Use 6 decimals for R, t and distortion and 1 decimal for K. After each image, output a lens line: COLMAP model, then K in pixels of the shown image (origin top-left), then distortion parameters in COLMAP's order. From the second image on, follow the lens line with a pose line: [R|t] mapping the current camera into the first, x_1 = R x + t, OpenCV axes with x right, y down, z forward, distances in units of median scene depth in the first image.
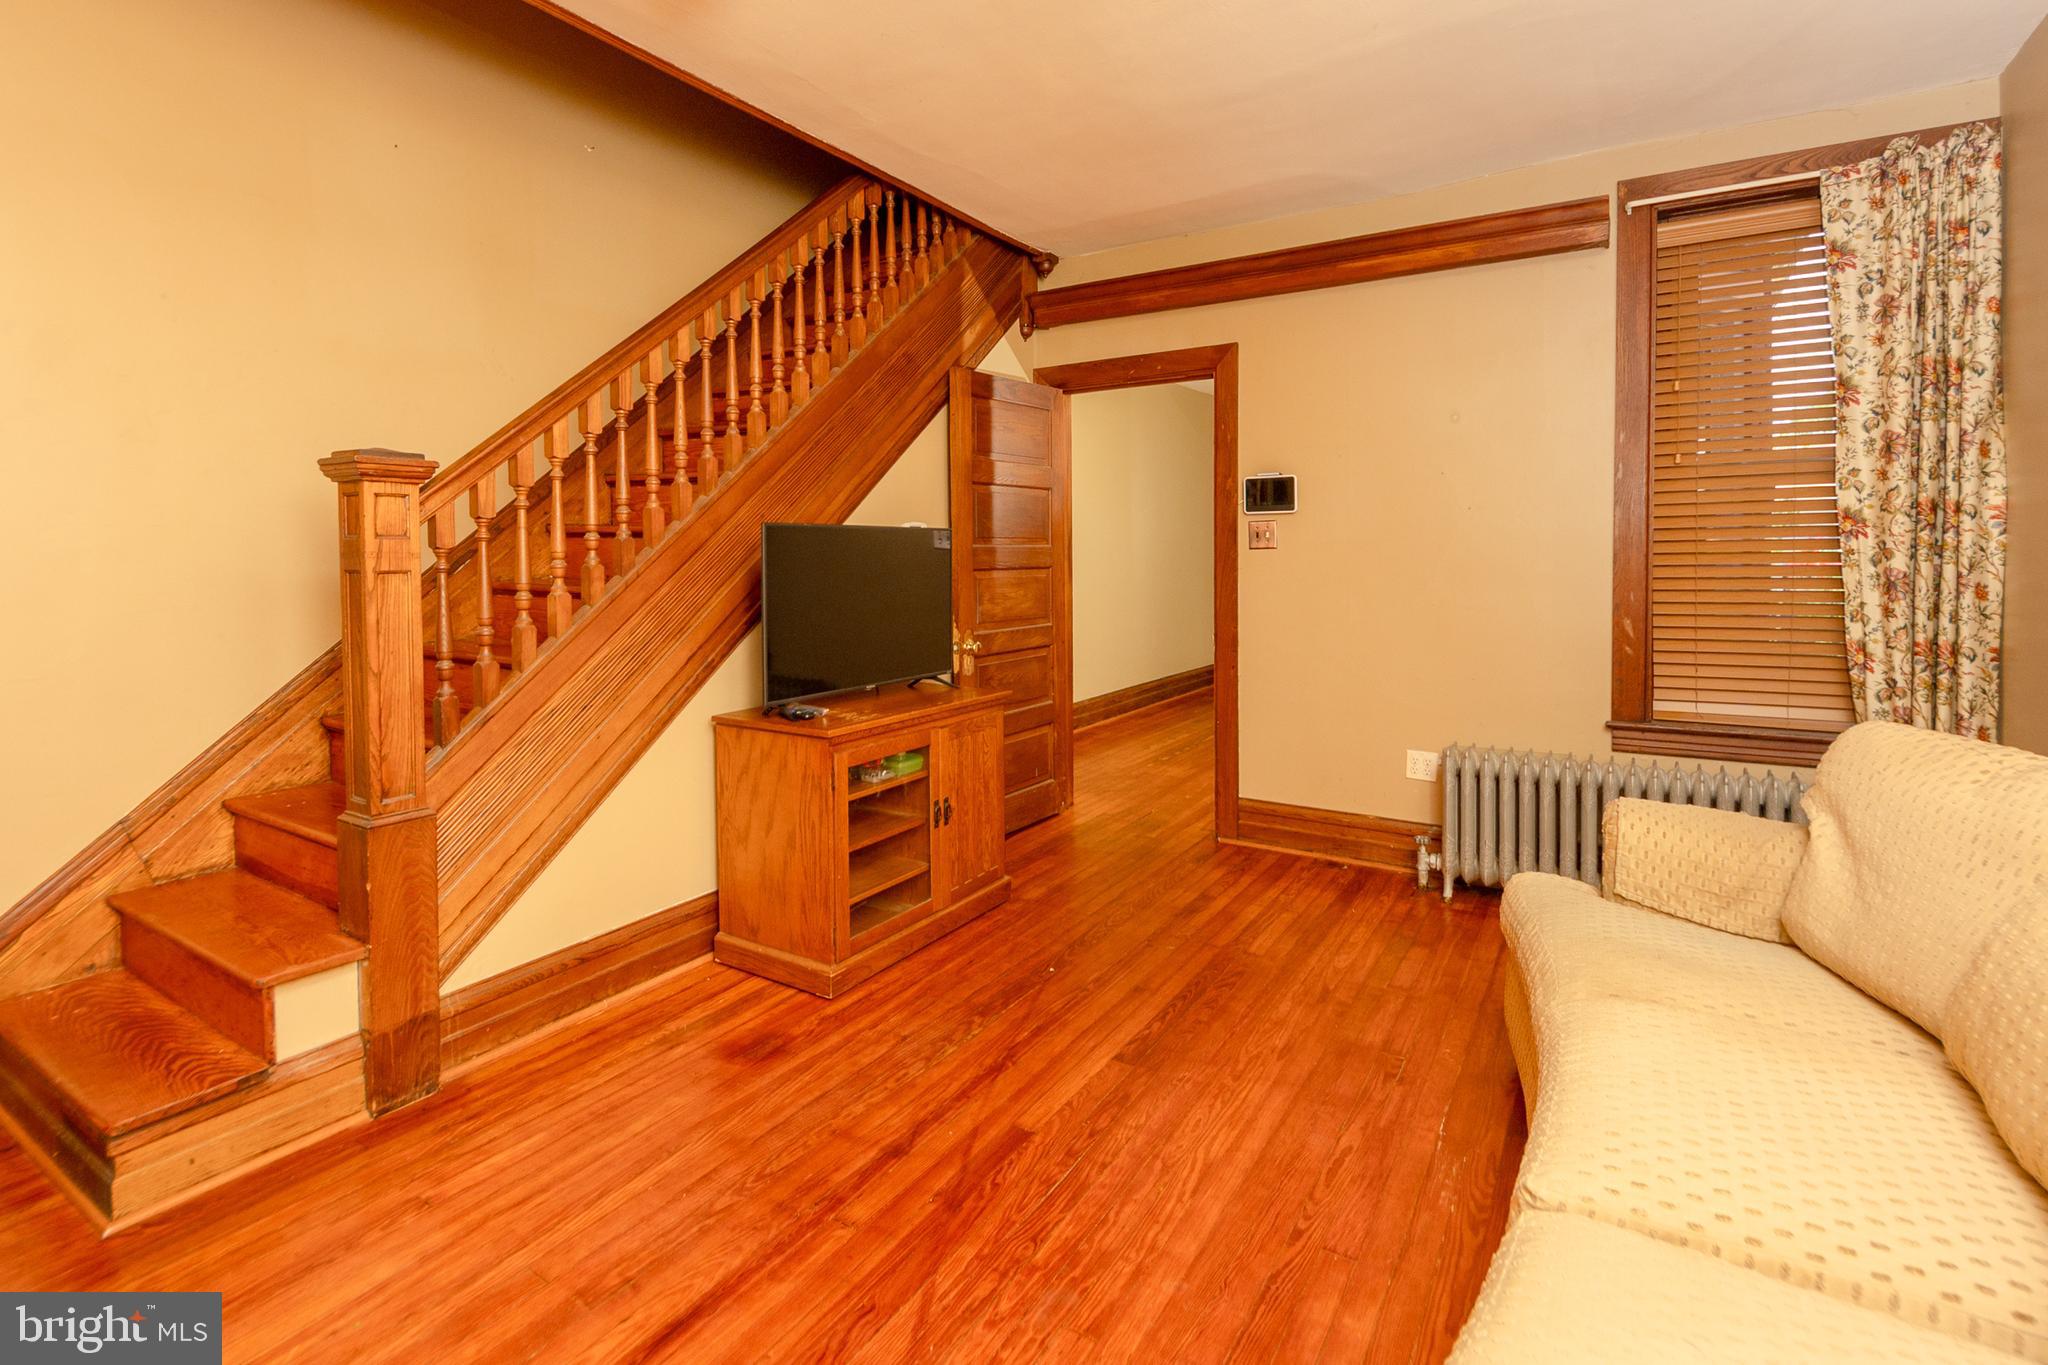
lens RADIAL K [[967.4, 0, 1001.3], [0, 967.4, 570.1], [0, 0, 1]] dist [0.001556, -0.001342]
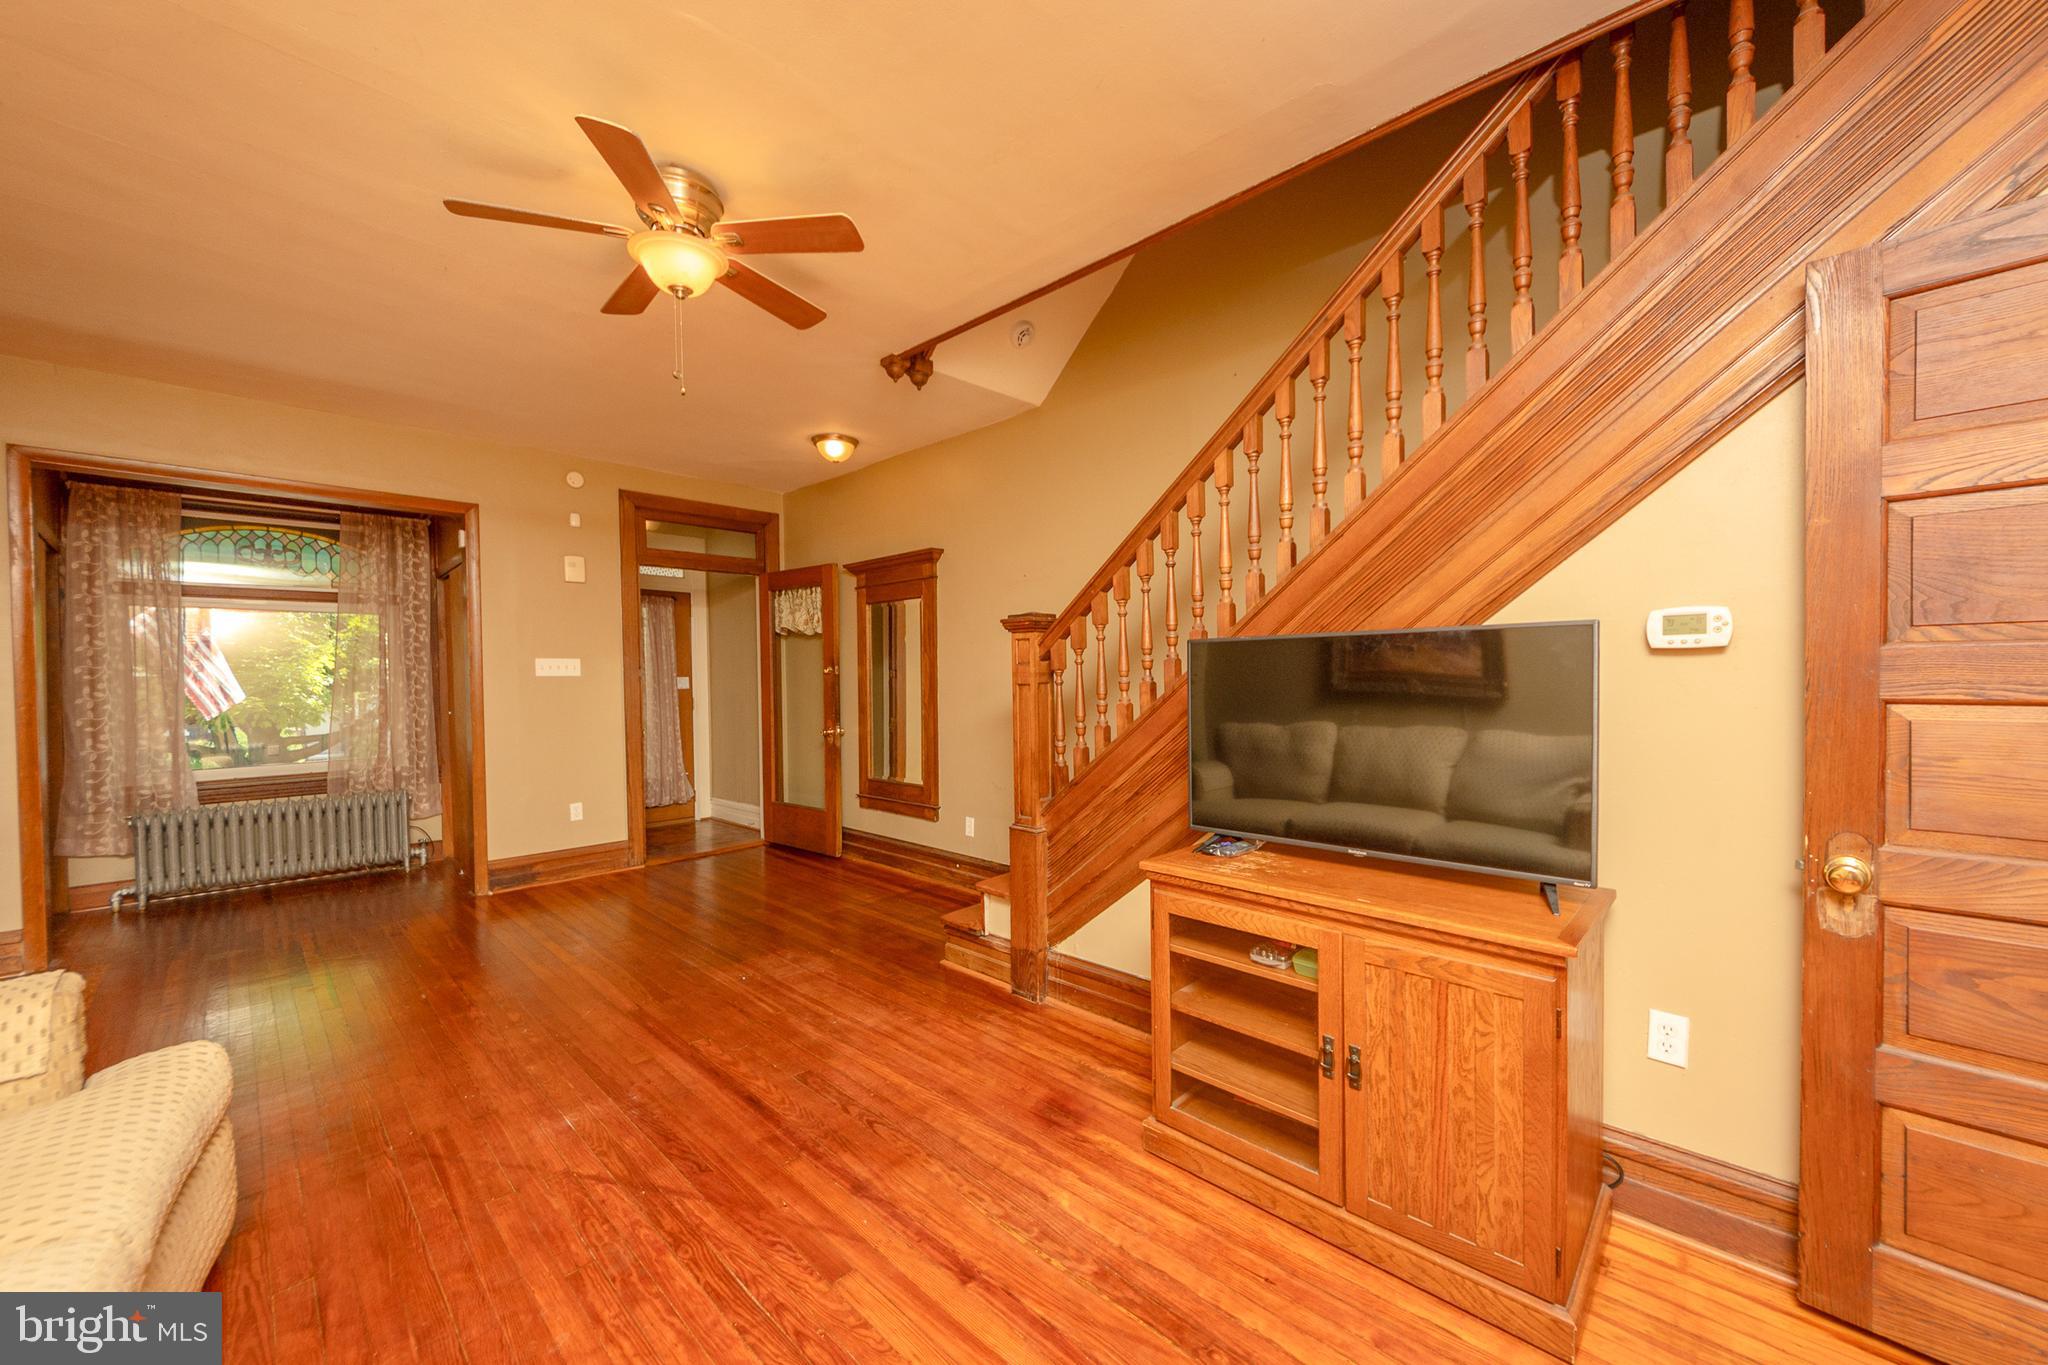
lens RADIAL K [[762.6, 0, 1017.4], [0, 762.6, 681.3], [0, 0, 1]] dist [0.001241, -0.000485]
pose [[-0.180666, 0.023991, -0.983252, 0.548398], [-0.005750, 0.999660, 0.025448, -0.026730], [0.983528, 0.010252, -0.180466, 0.986262]]
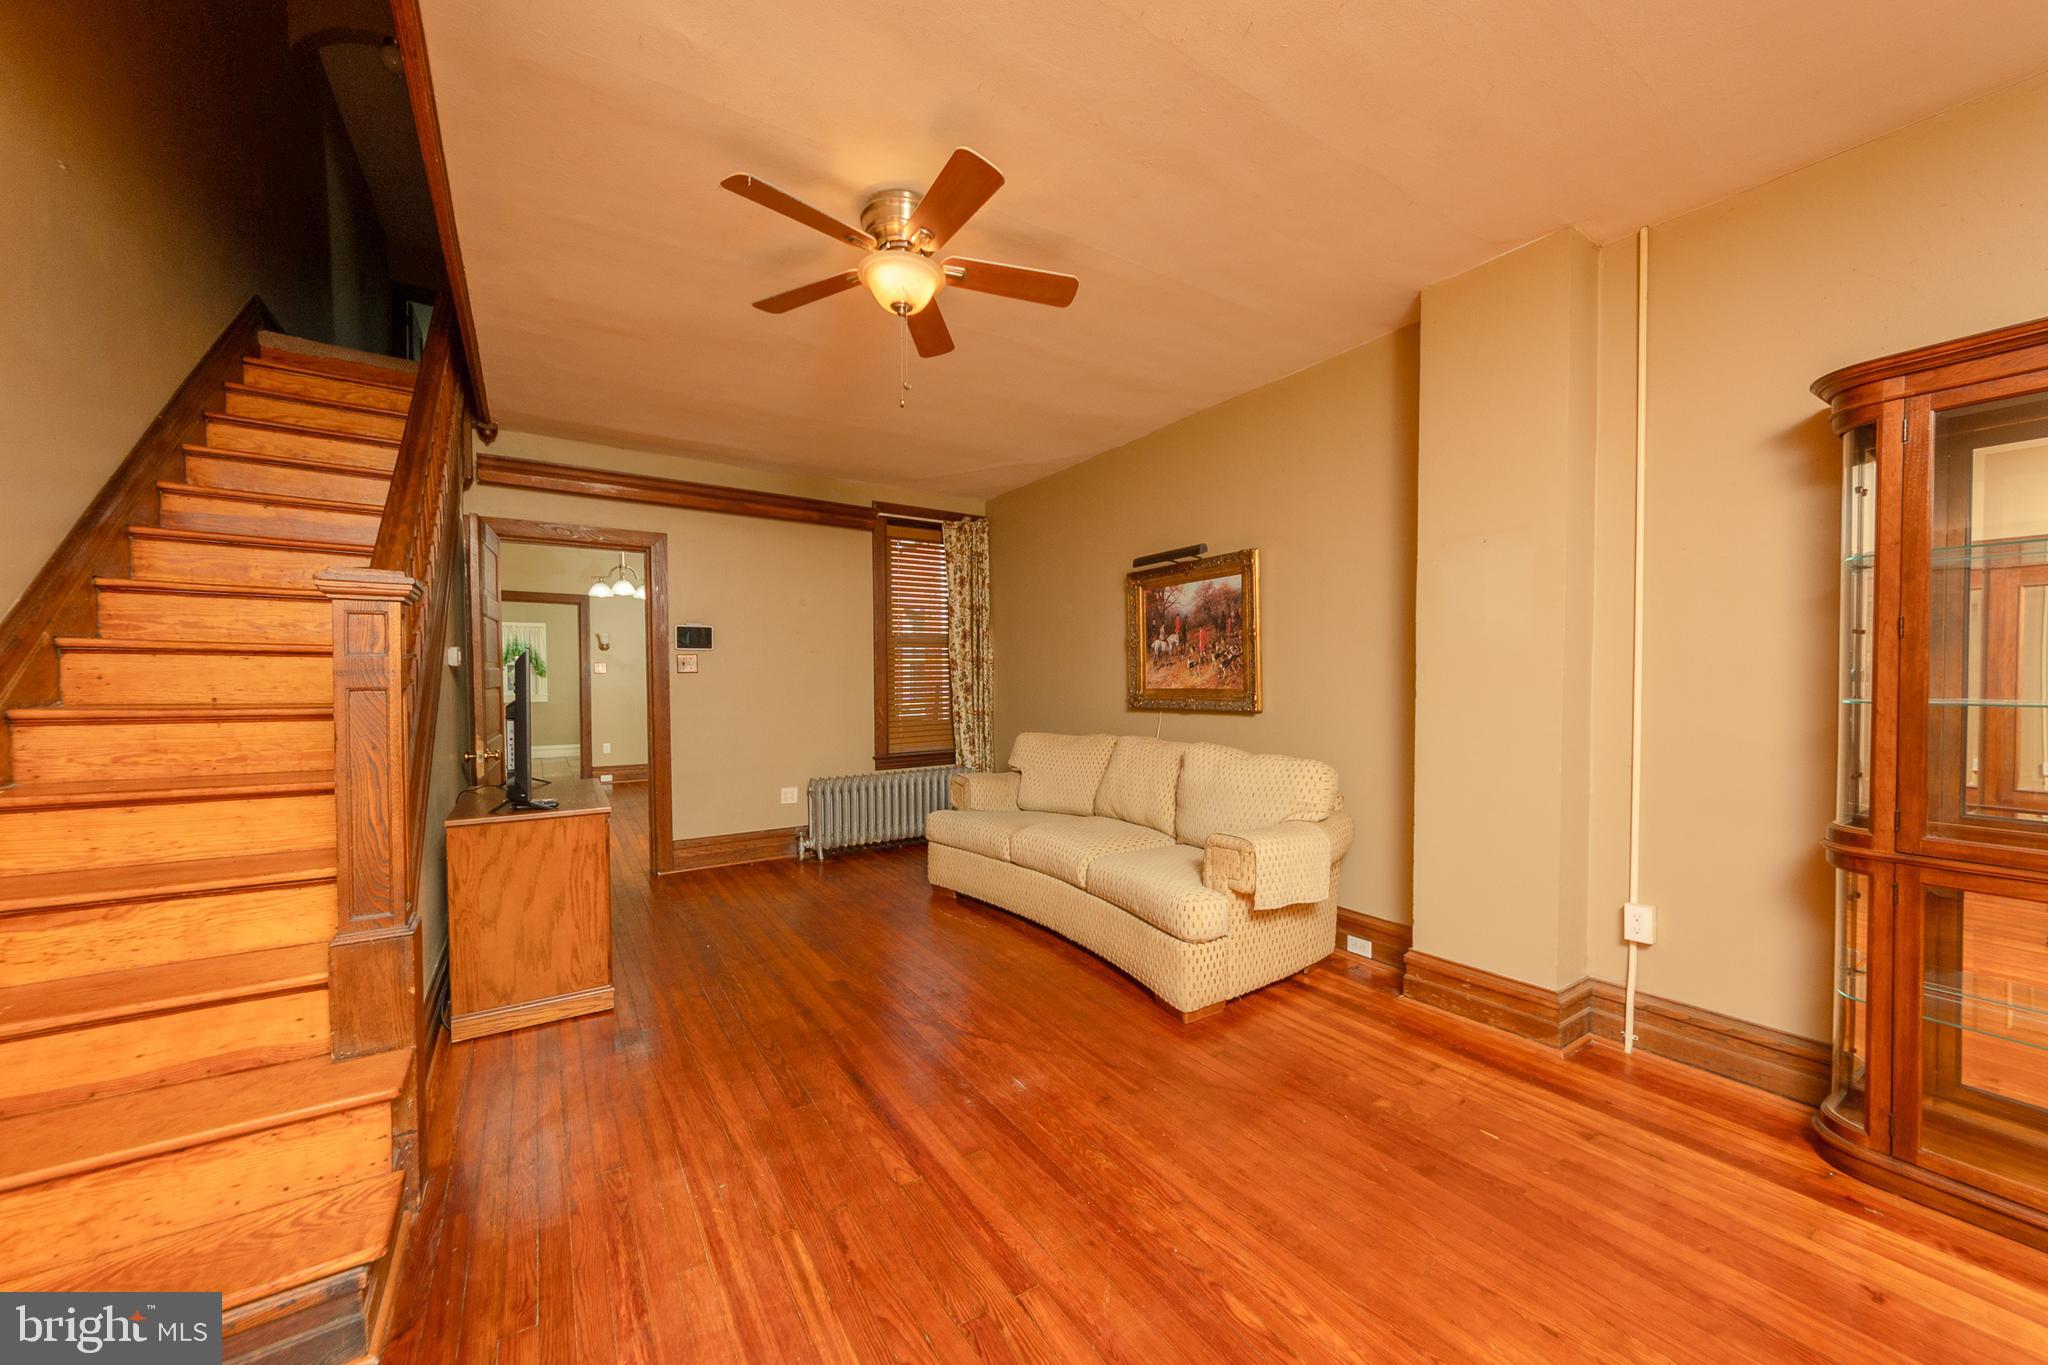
lens RADIAL K [[762.6, 0, 1024.8], [0, 762.6, 677.0], [0, 0, 1]] dist [0.001241, -0.000485]
pose [[0.402217, 0.001821, 0.915542, -0.899085], [0.015641, 0.999838, -0.008861, 0.003796], [-0.915411, 0.017884, 0.402124, 0.043719]]
